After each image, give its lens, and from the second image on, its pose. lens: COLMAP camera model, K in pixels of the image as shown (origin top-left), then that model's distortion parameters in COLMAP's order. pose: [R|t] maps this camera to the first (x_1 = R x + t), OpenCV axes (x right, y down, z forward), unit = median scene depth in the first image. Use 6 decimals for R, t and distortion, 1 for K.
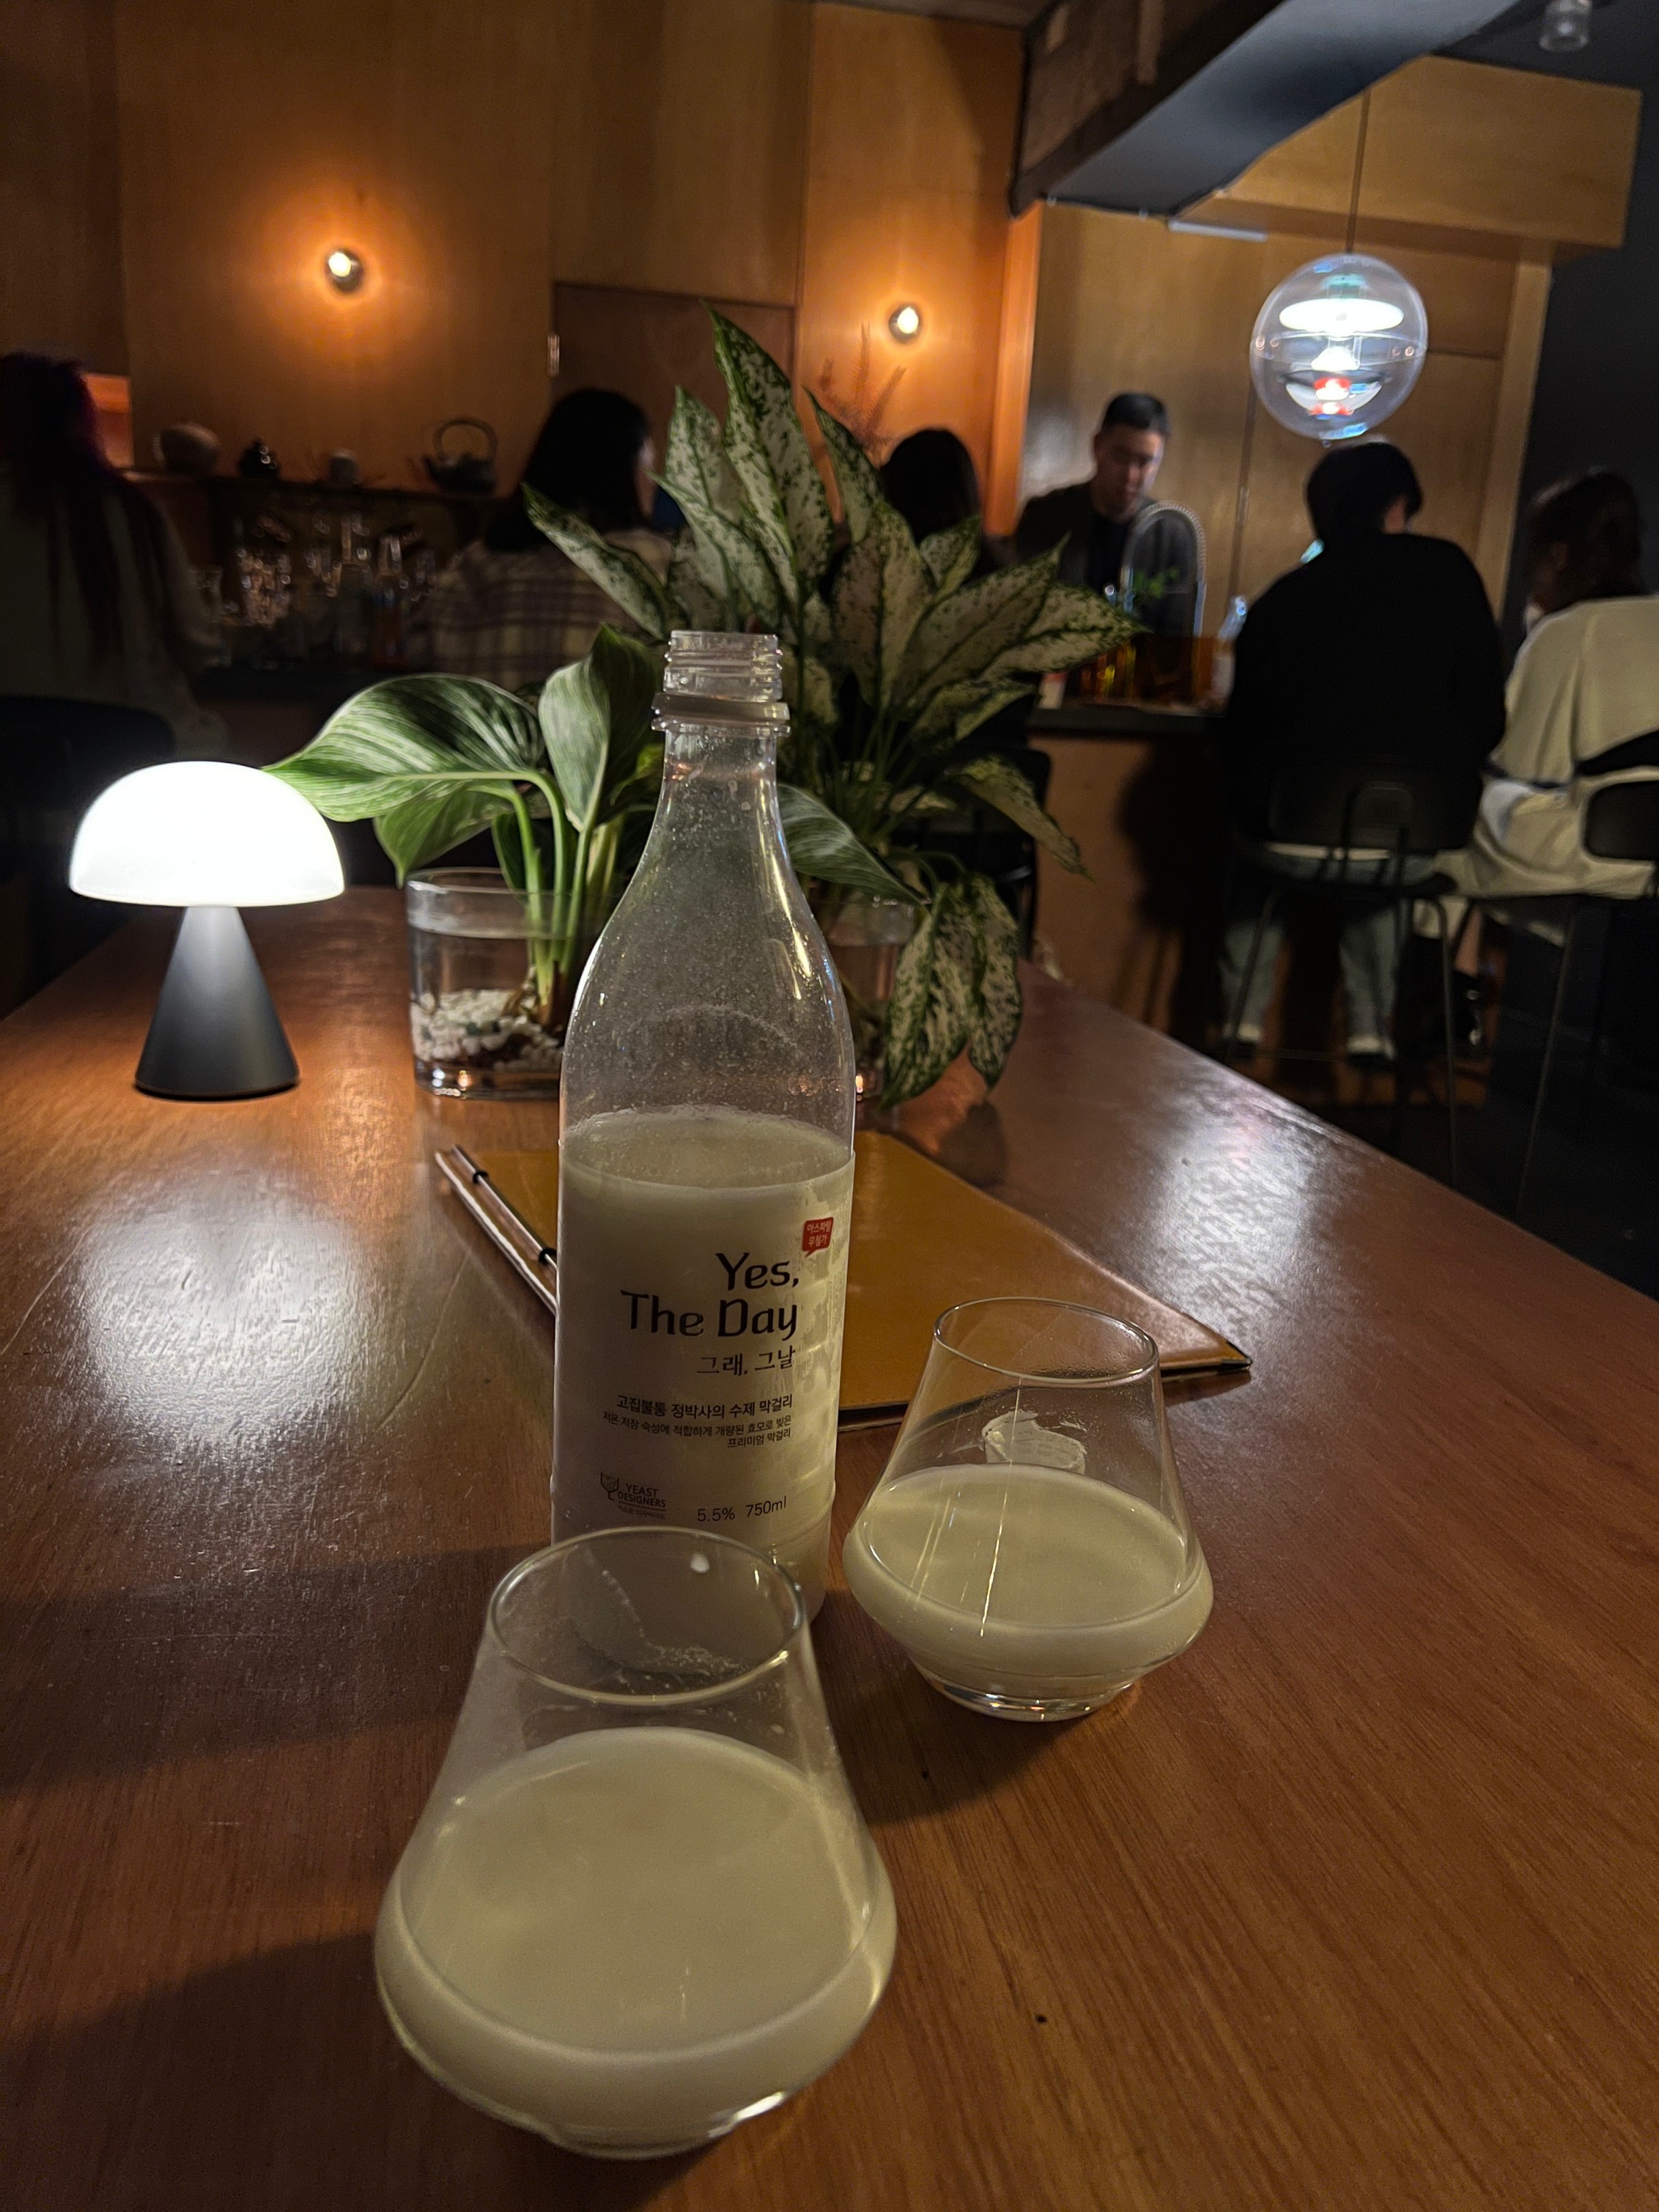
lens RADIAL K [[1684.1, 0, 829.5], [0, 1684.1, 1106.0], [0, 0, 1]] dist [0.060225, -0.074141]
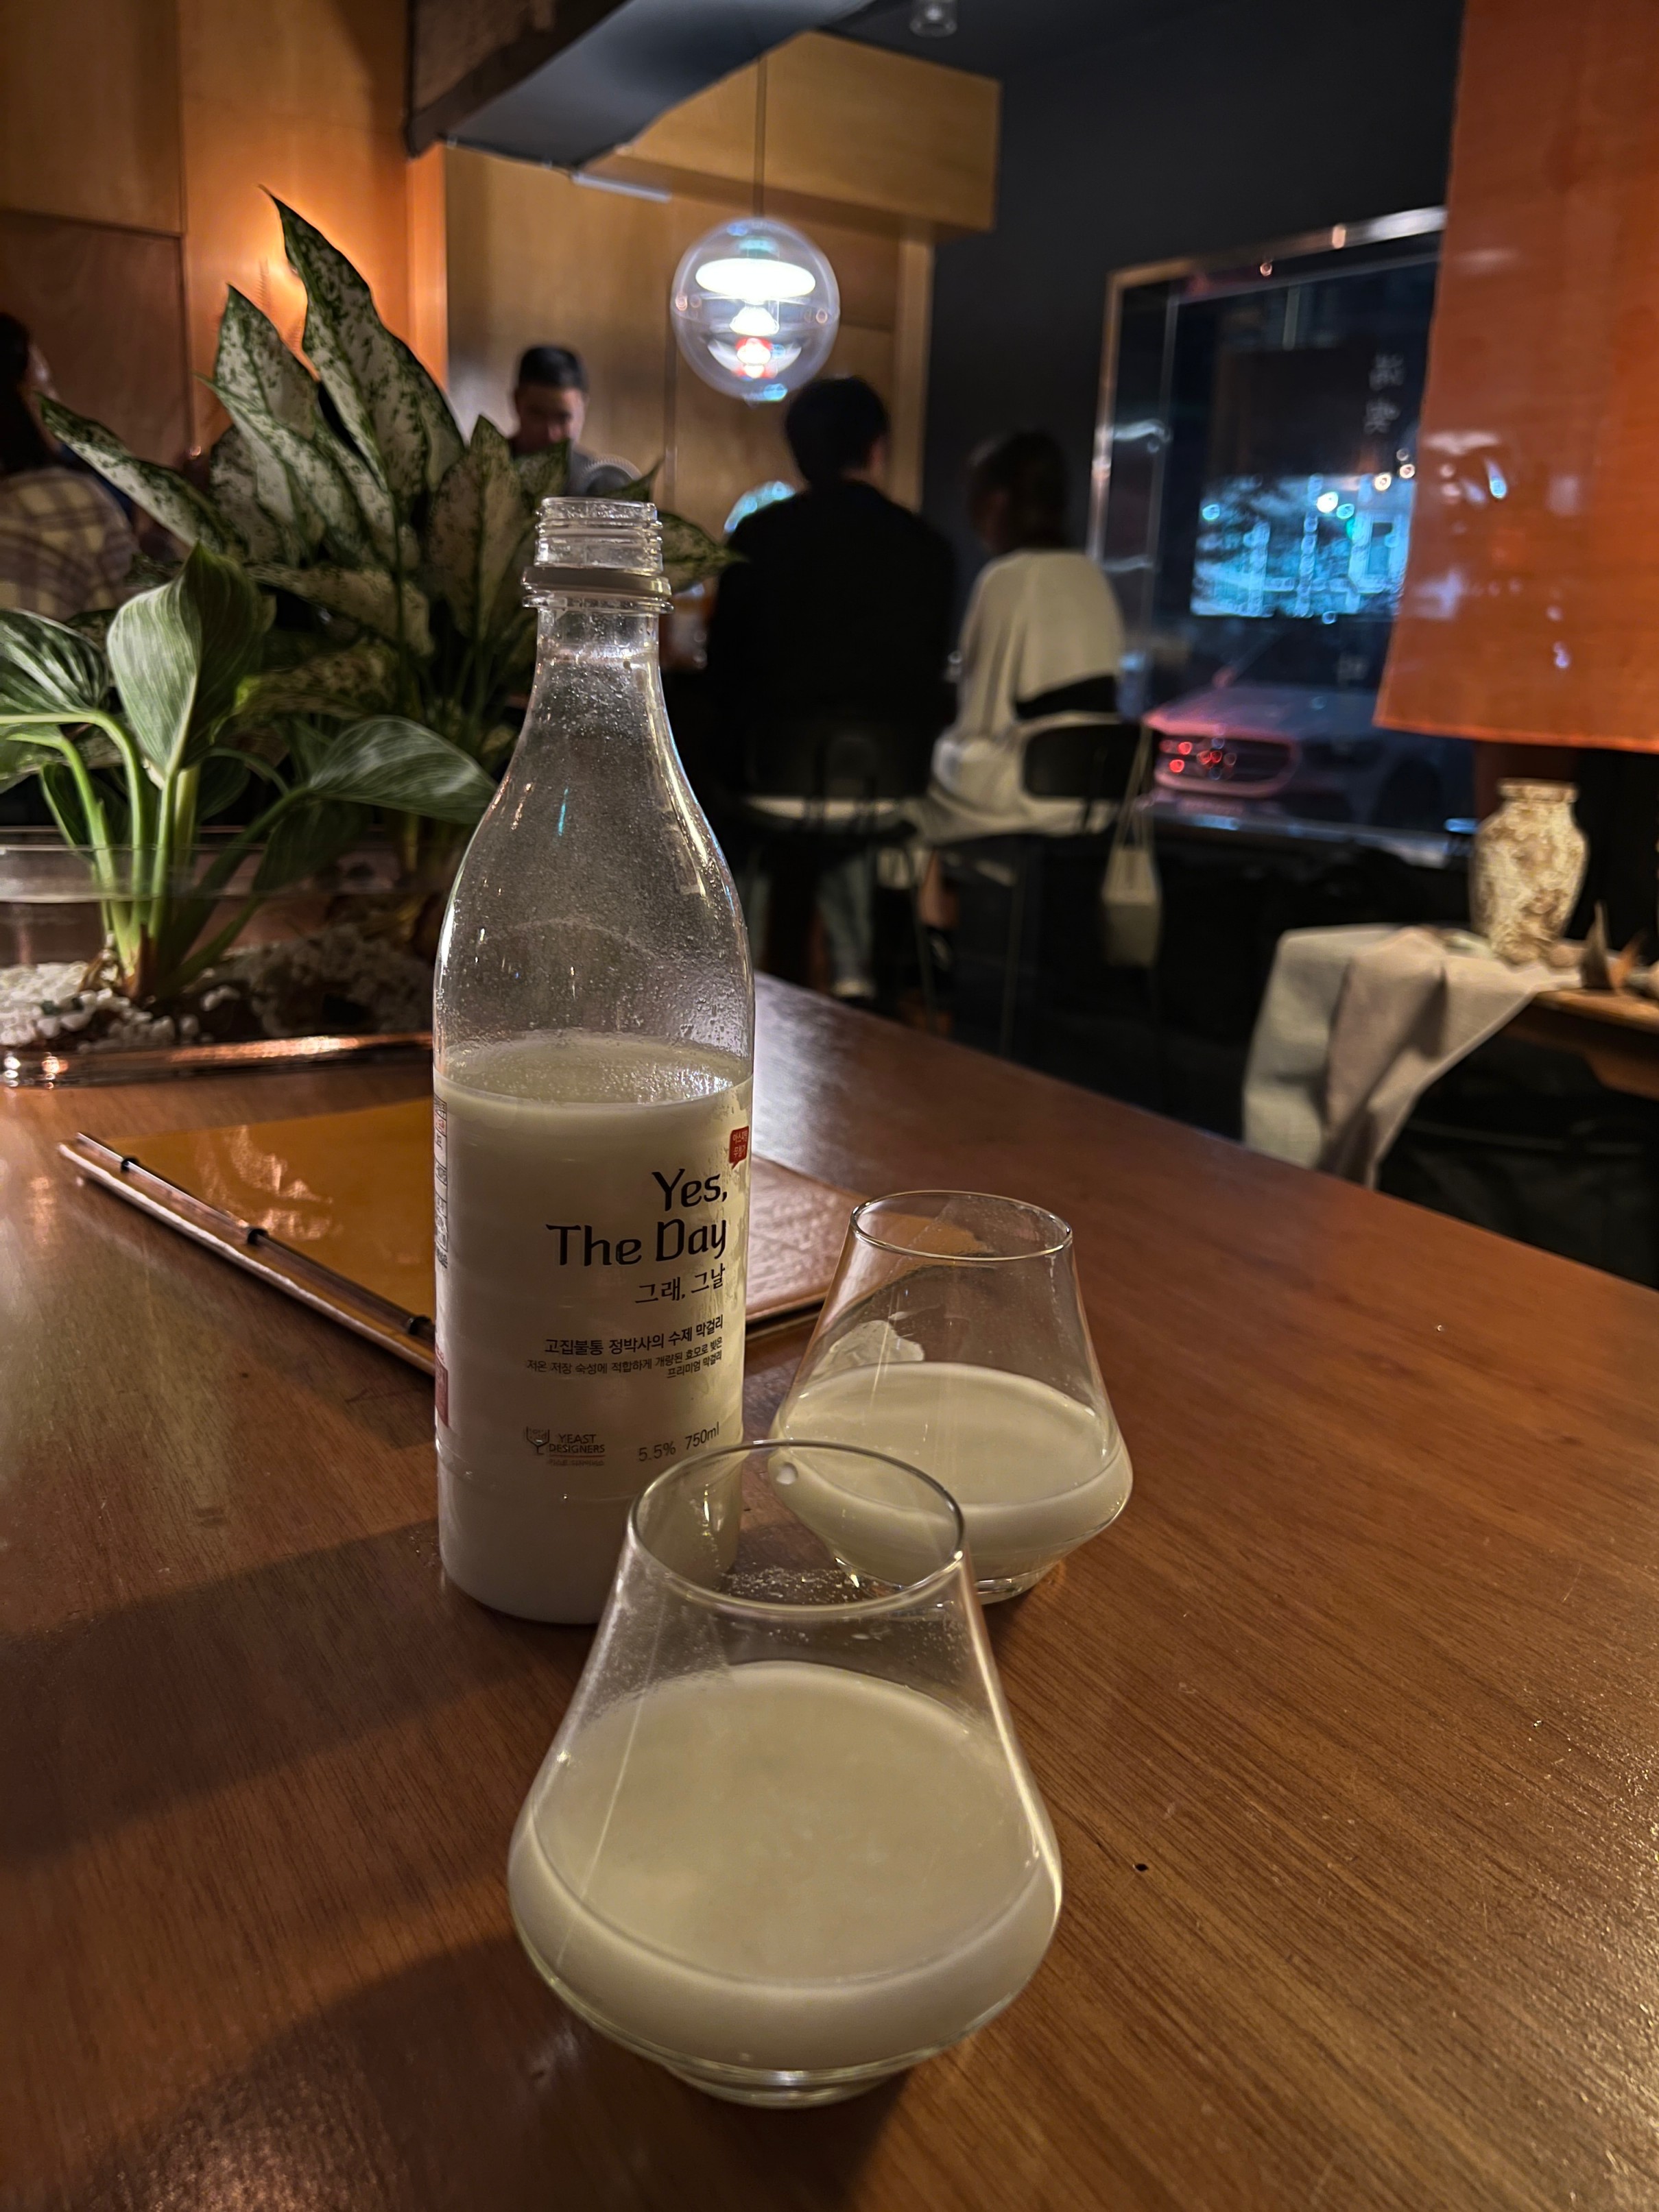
lens RADIAL K [[1694.2, 0, 829.5], [0, 1694.2, 1106.0], [0, 0, 1]] dist [0.028667, -0.028323]
pose [[0.947353, -0.093301, 0.306296, -0.103038], [0.087134, 0.995624, 0.033778, 0.010951], [-0.308107, -0.005311, 0.951337, 0.029711]]
